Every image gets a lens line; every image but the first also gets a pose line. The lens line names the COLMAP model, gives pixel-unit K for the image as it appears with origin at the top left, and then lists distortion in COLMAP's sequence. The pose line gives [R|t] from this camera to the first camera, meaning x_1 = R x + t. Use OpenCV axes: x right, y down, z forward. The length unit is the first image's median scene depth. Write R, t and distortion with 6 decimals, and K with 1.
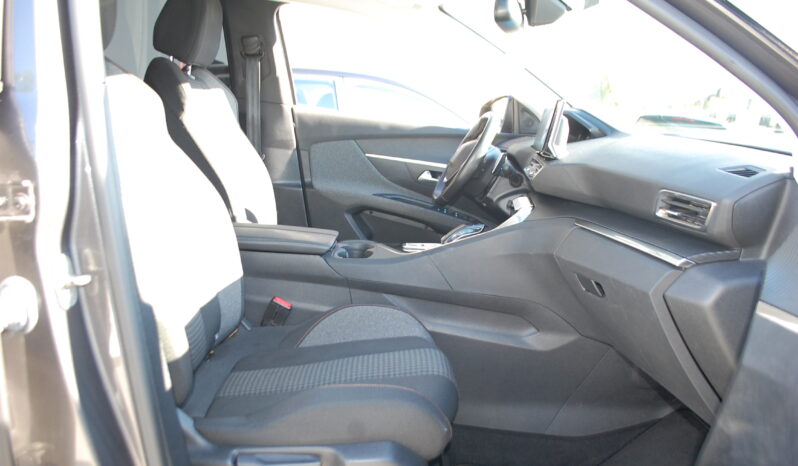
lens RADIAL K [[660.4, 0, 400.9], [0, 660.4, 235.0], [0, 0, 1]] dist [-0.019414, -0.012012]
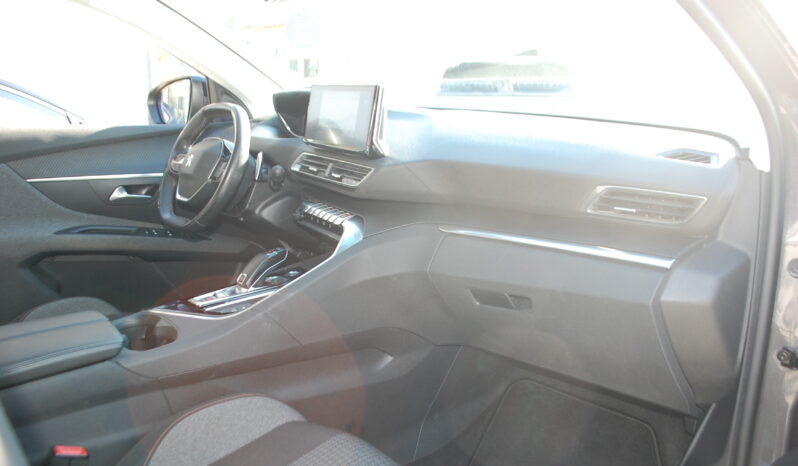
lens RADIAL K [[660.4, 0, 401.2], [0, 660.4, 231.4], [0, 0, 1]] dist [-0.019414, -0.012012]
pose [[0.774524, -0.228402, 0.589869, -0.172233], [0.192103, 0.973423, 0.124677, -0.080897], [-0.602668, 0.016750, 0.797816, 0.204049]]
